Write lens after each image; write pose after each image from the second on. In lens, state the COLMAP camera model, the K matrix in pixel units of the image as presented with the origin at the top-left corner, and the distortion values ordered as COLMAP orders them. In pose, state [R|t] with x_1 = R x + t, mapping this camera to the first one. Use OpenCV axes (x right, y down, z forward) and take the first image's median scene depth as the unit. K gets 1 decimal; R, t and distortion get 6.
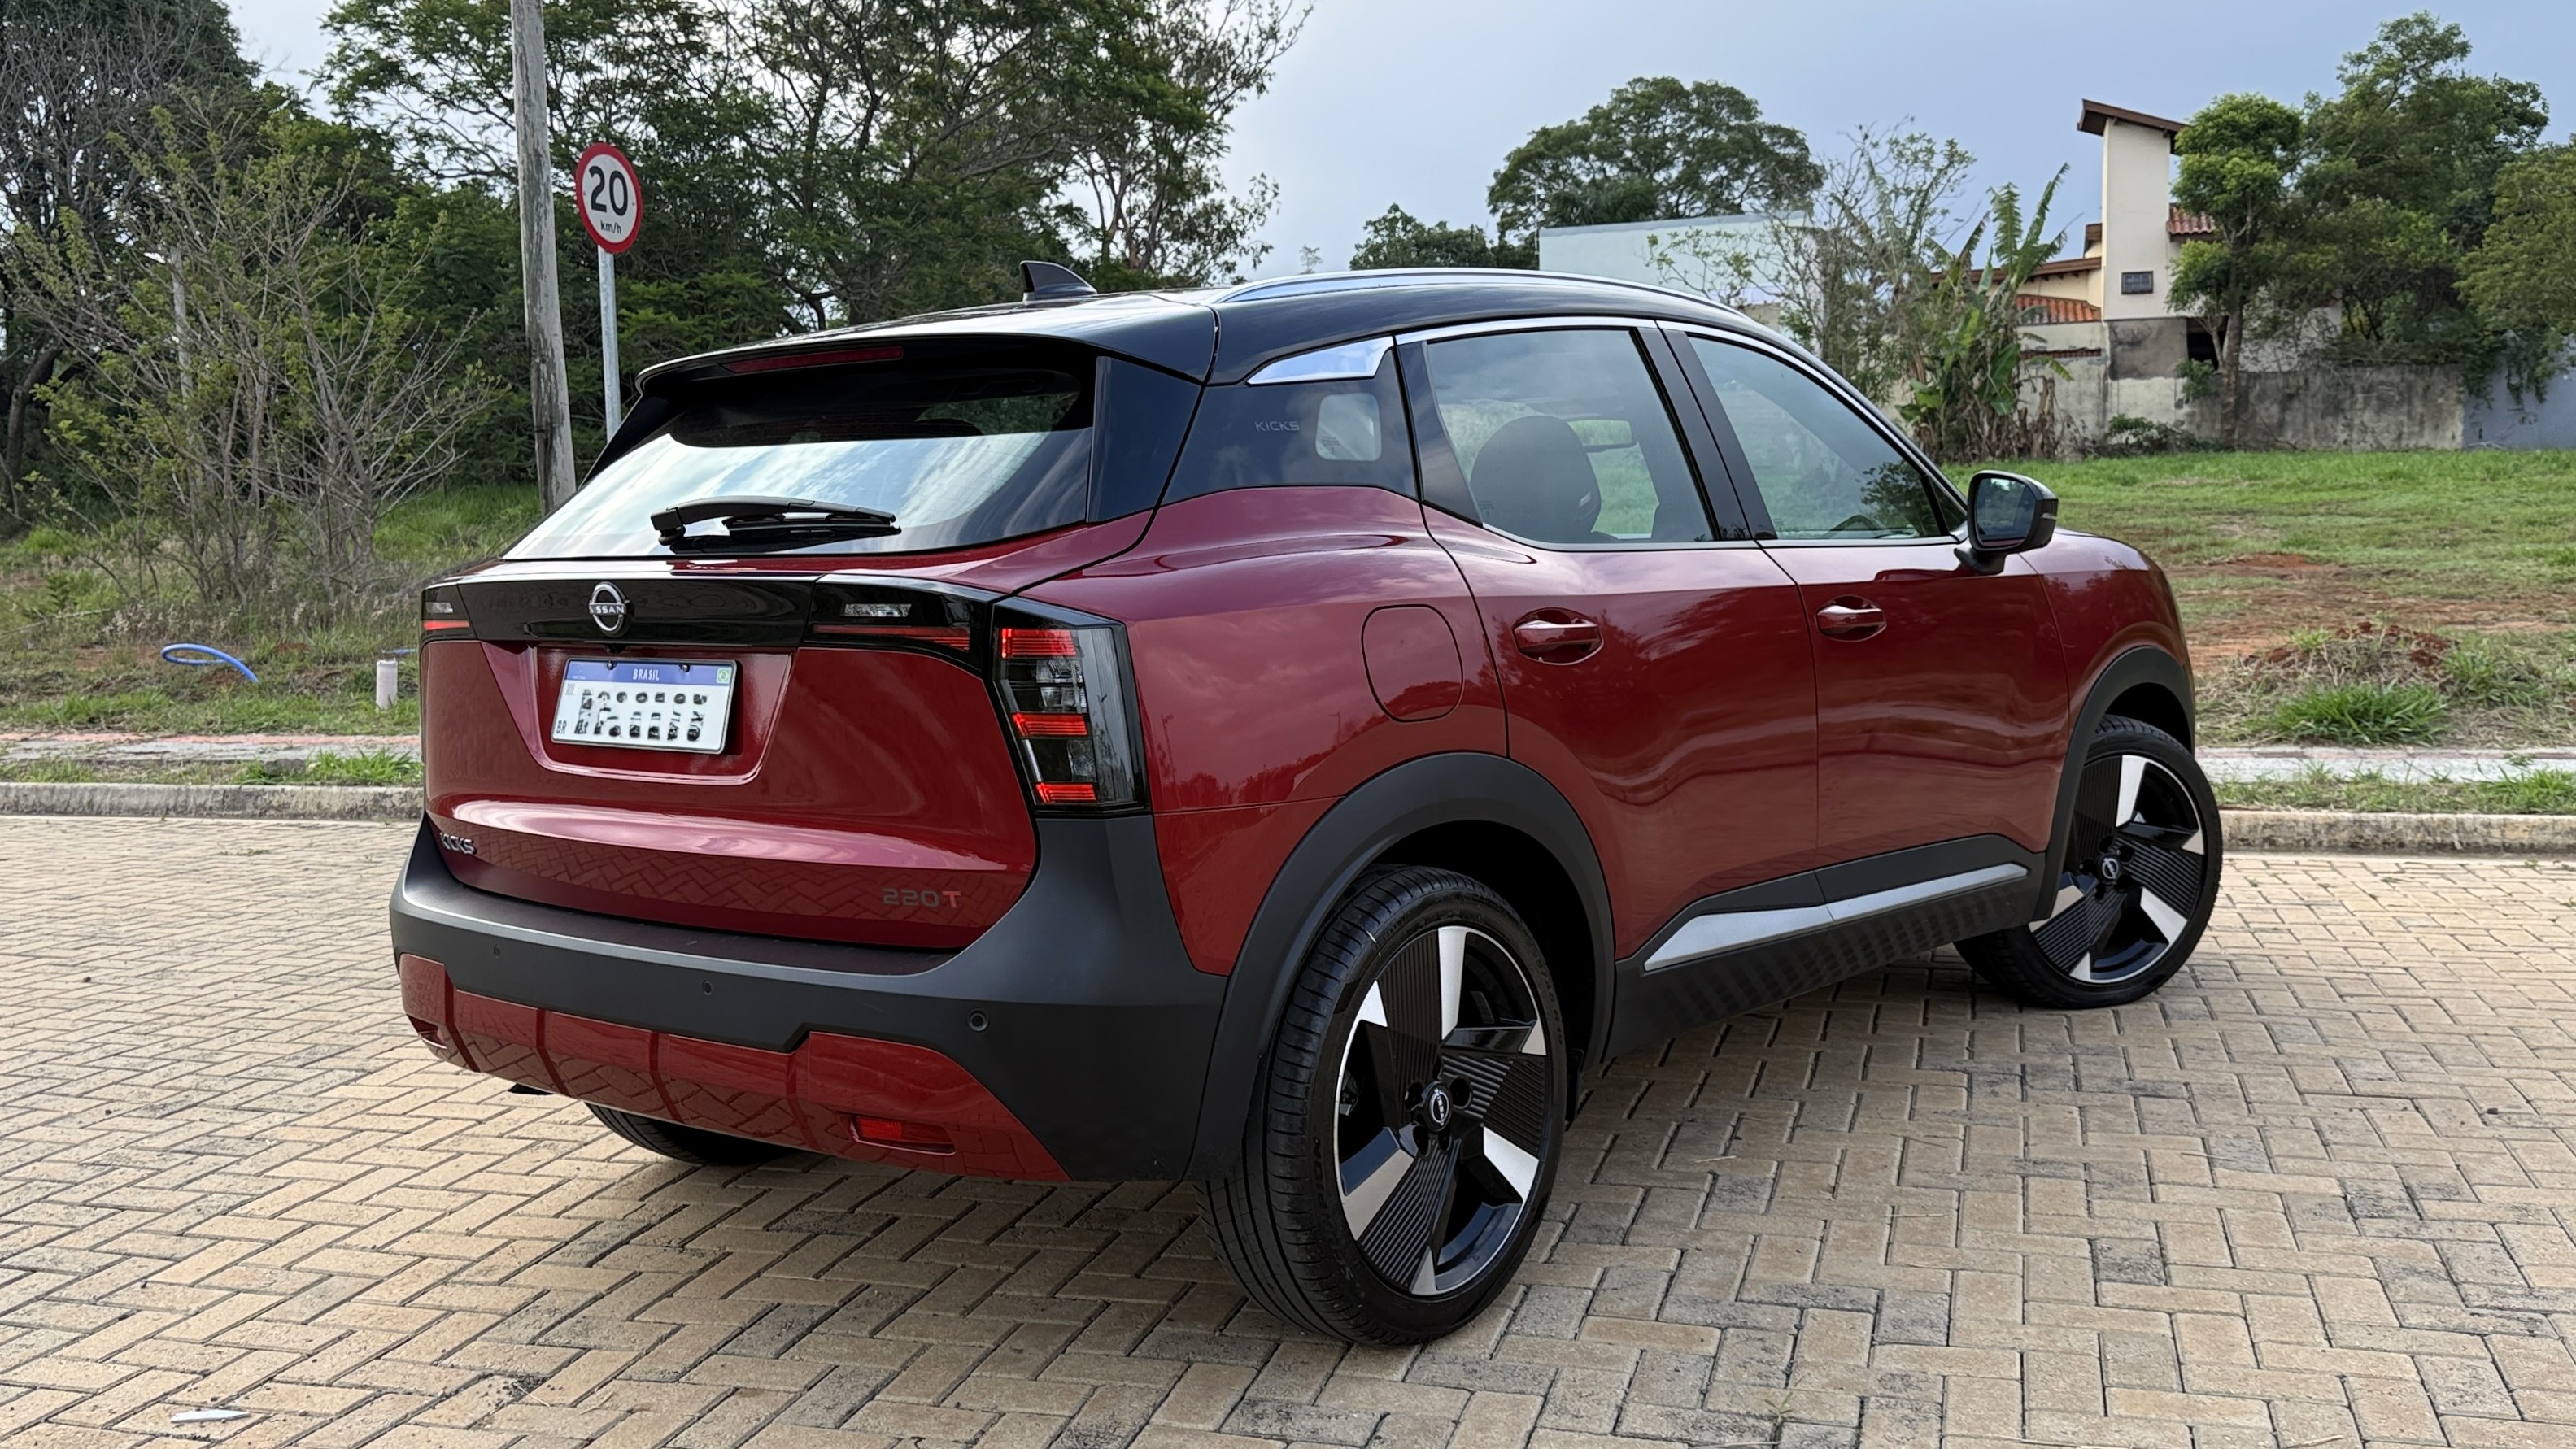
lens RADIAL K [[2399.1, 0, 1290.2], [0, 2399.1, 689.9], [0, 0, 1]] dist [0.076792, -0.172189]
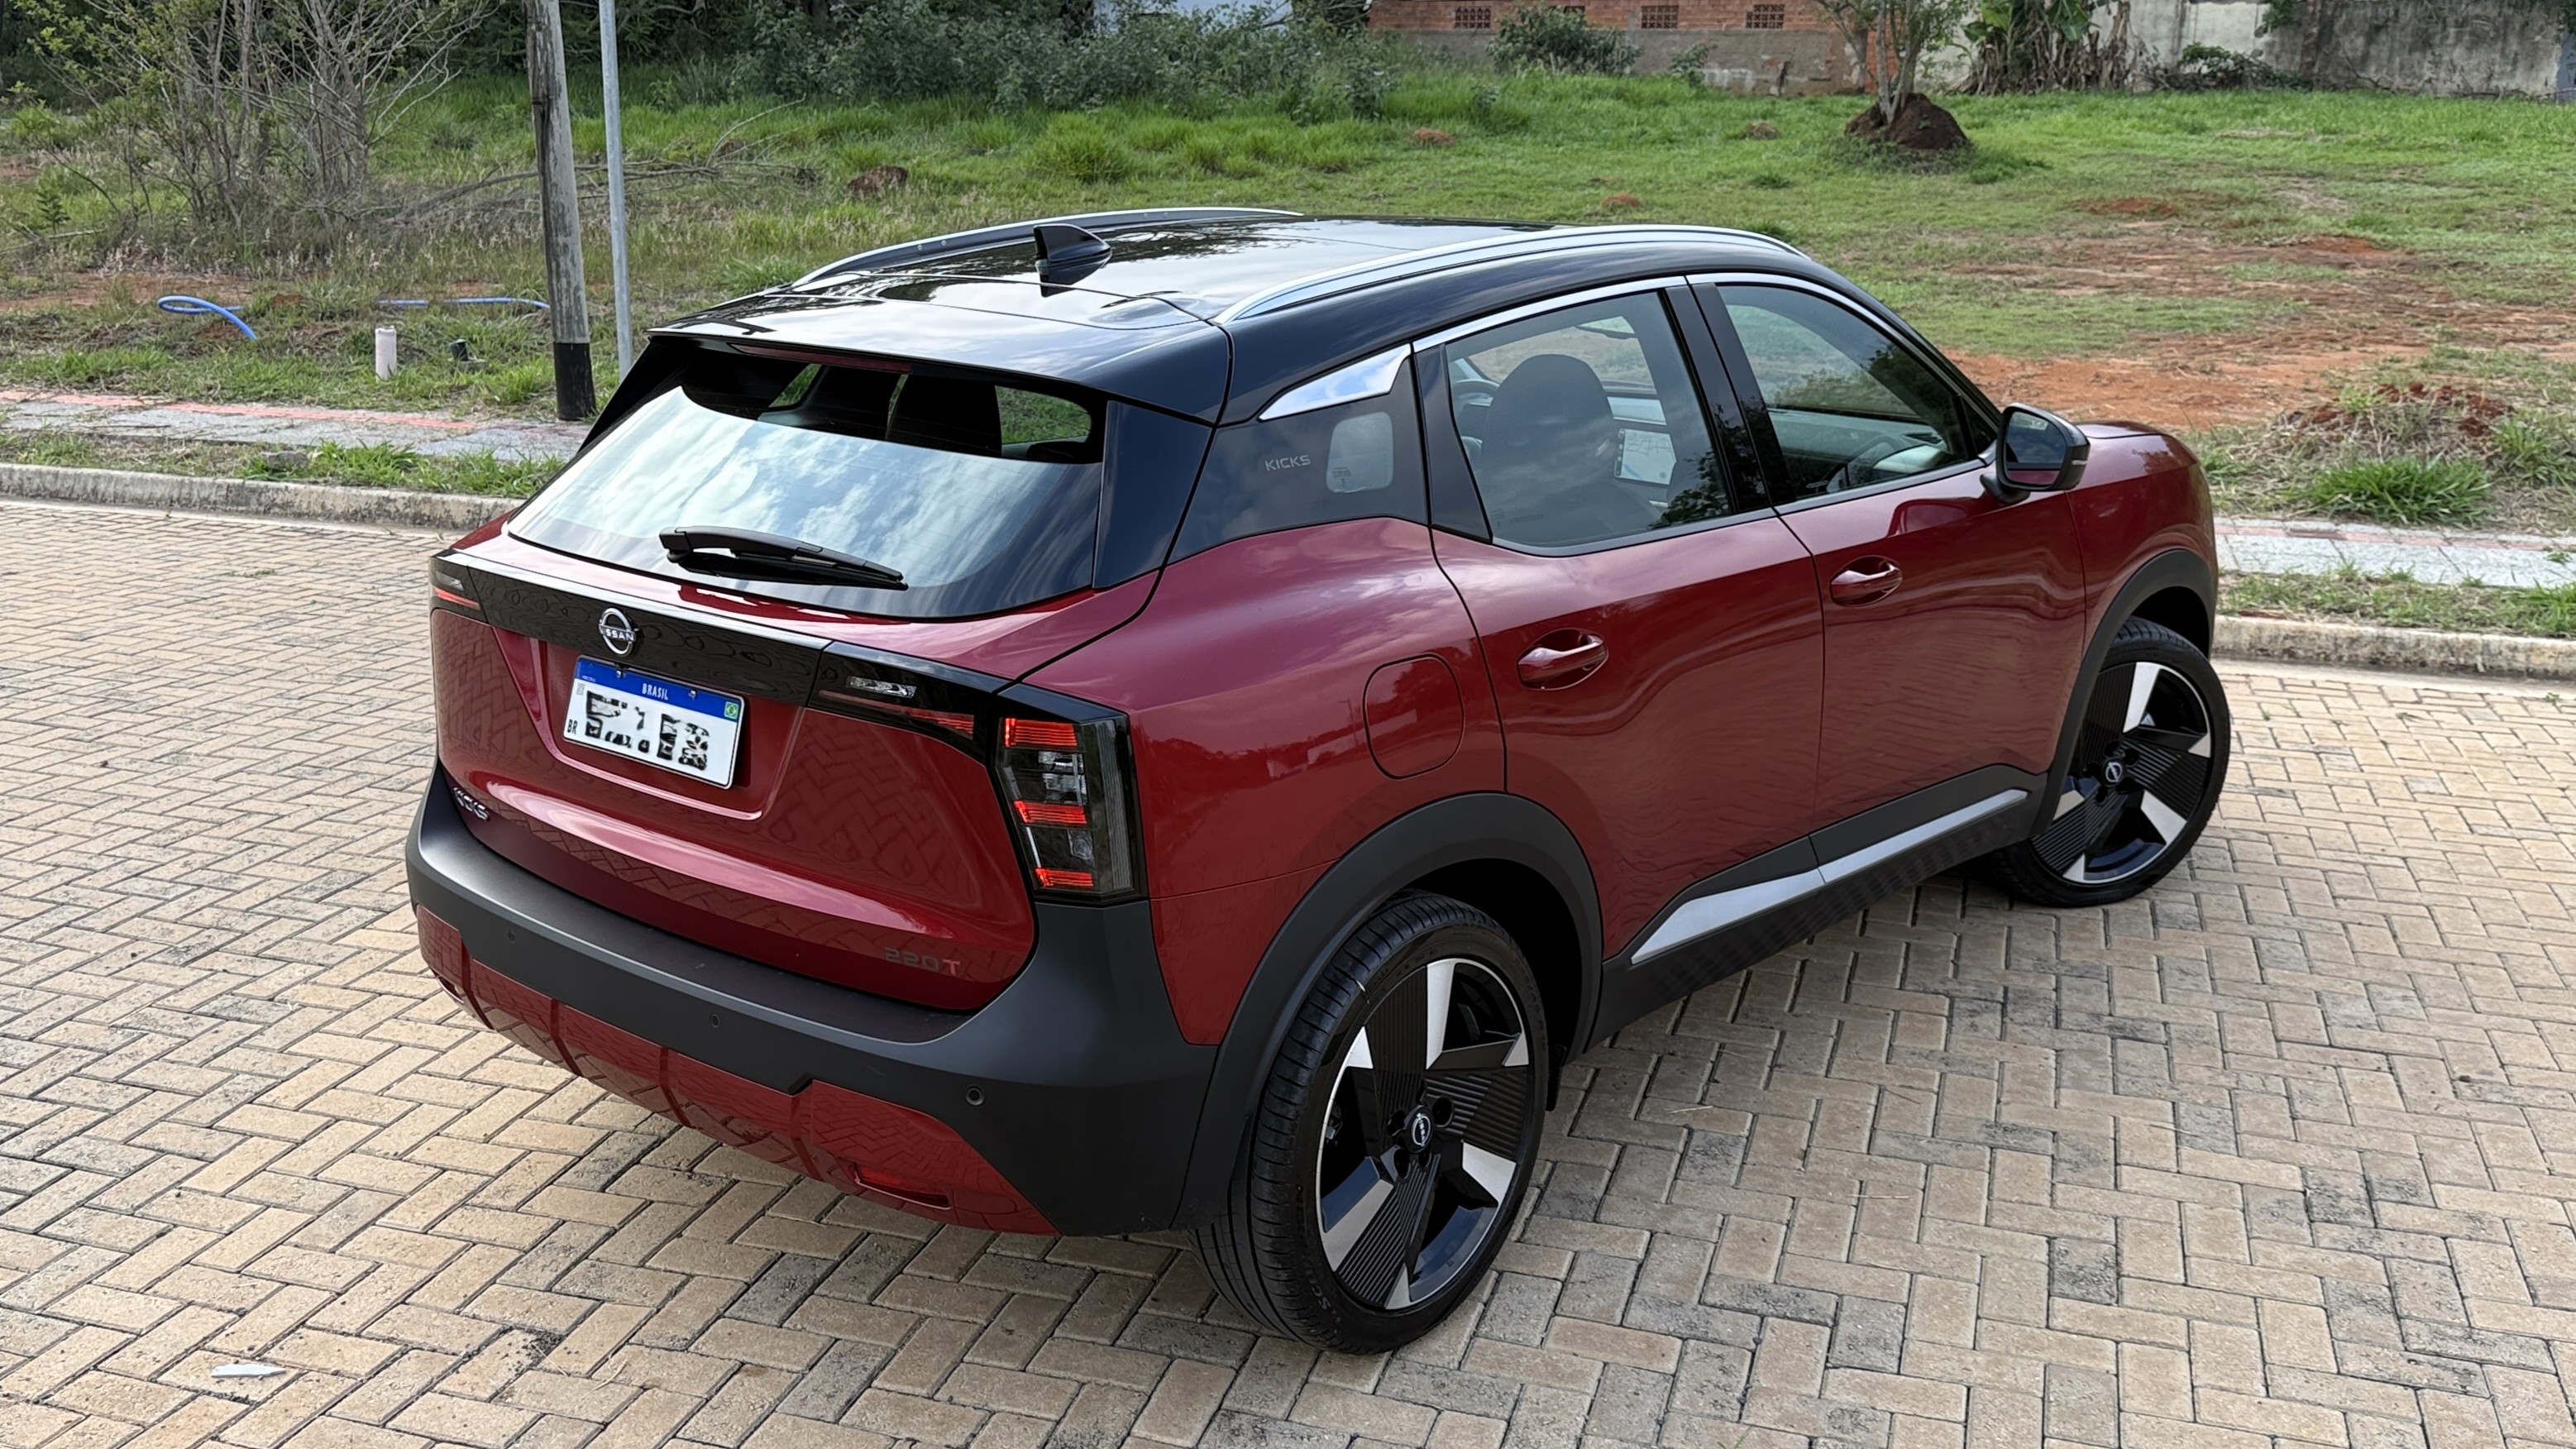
lens RADIAL K [[2447.1, 0, 1246.0], [0, 2447.1, 665.6], [0, 0, 1]] dist [0.081027, -0.186982]
pose [[0.999108, 0.037609, -0.019181, -0.000108], [-0.034069, 0.986569, 0.159755, -0.119987], [0.024932, -0.158959, 0.986970, -0.005084]]
